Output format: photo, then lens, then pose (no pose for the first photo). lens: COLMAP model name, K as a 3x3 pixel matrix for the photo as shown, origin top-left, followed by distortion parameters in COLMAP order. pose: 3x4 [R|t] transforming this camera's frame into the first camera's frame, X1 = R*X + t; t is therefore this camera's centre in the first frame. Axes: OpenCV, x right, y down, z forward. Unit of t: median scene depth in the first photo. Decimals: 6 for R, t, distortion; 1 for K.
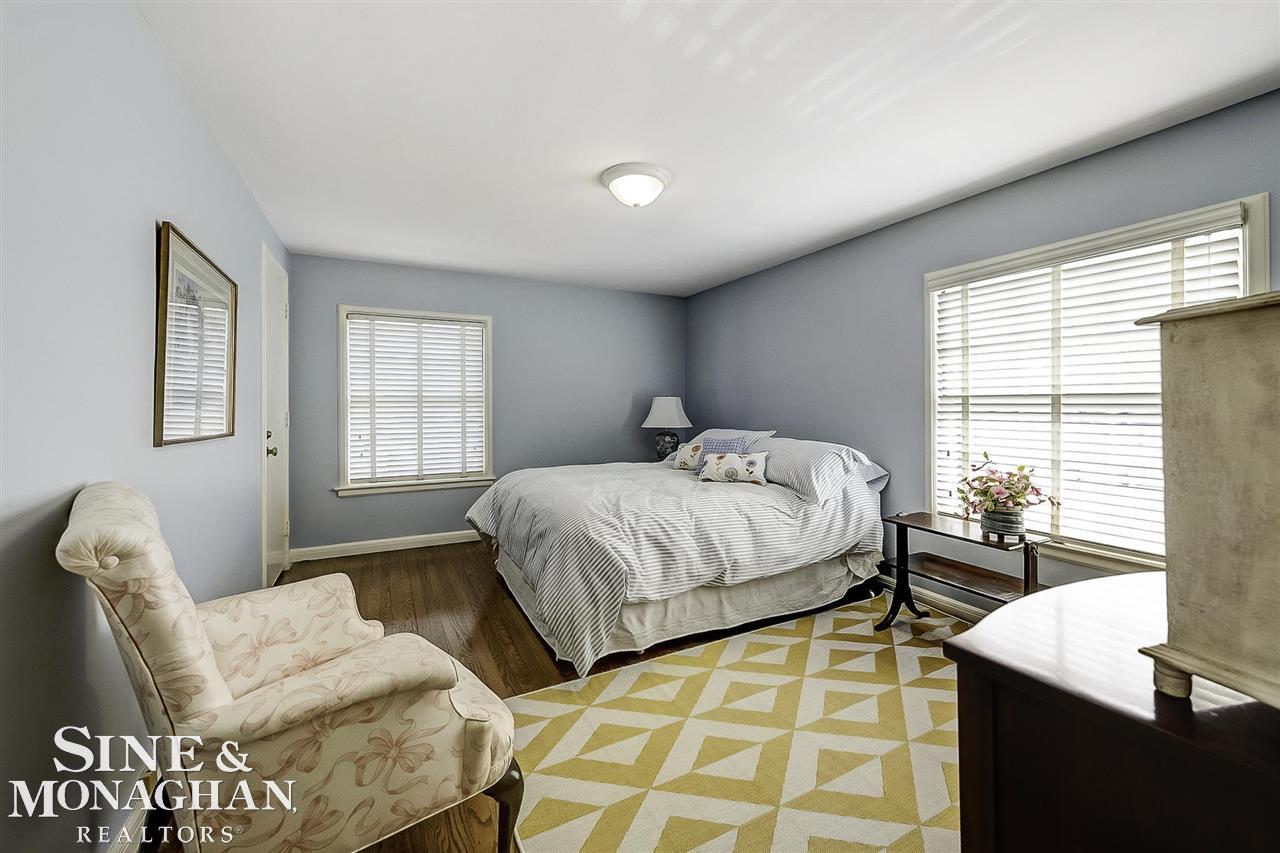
lens RADIAL K [[497.7, 0, 642.2], [0, 497.7, 393.9], [0, 0, 1]] dist [0.001032, -0.000396]
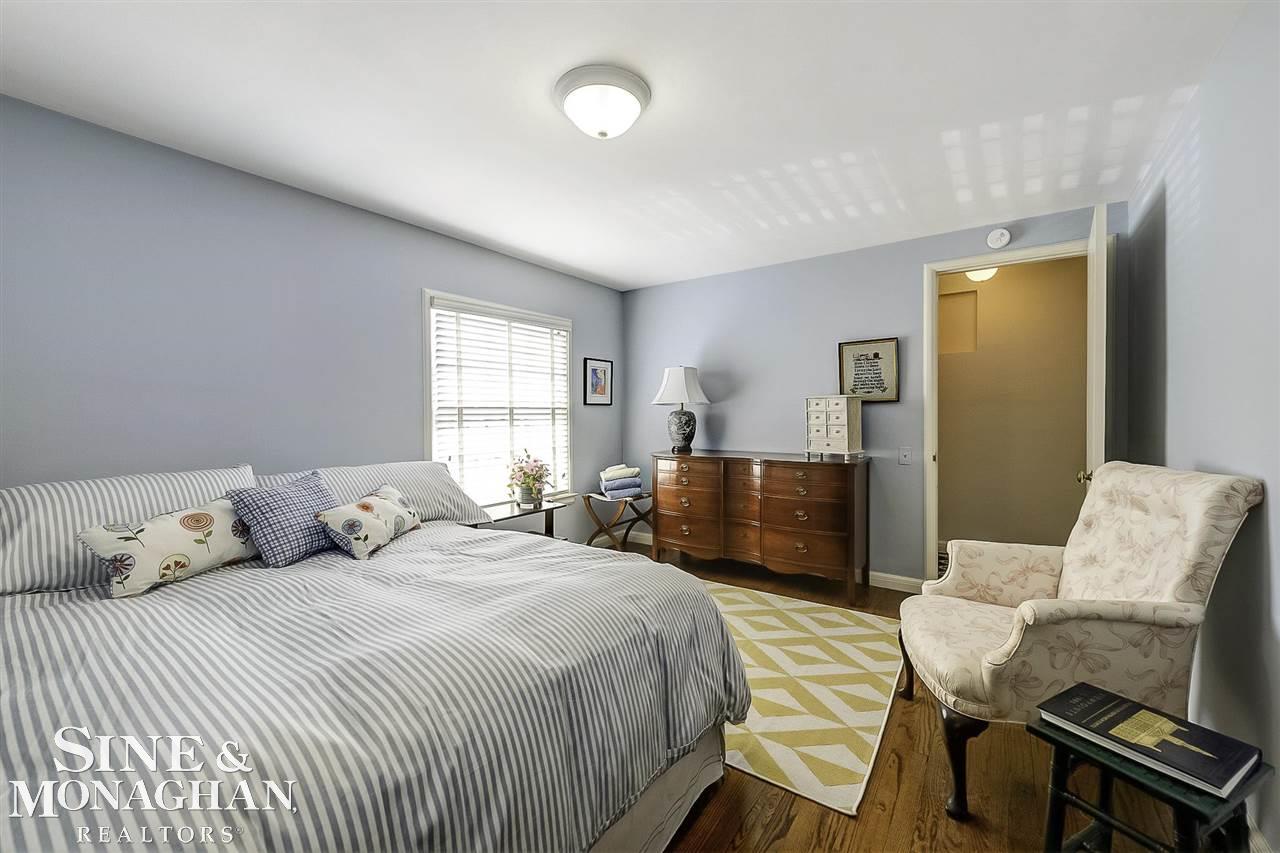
lens RADIAL K [[508.6, 0, 643.7], [0, 508.6, 416.9], [0, 0, 1]] dist [0.001165, 0.000104]
pose [[-0.477940, -0.003784, 0.878384, -0.635458], [-0.008608, 0.999963, -0.000377, 0.024203], [-0.878350, -0.007742, -0.477955, 1.226189]]
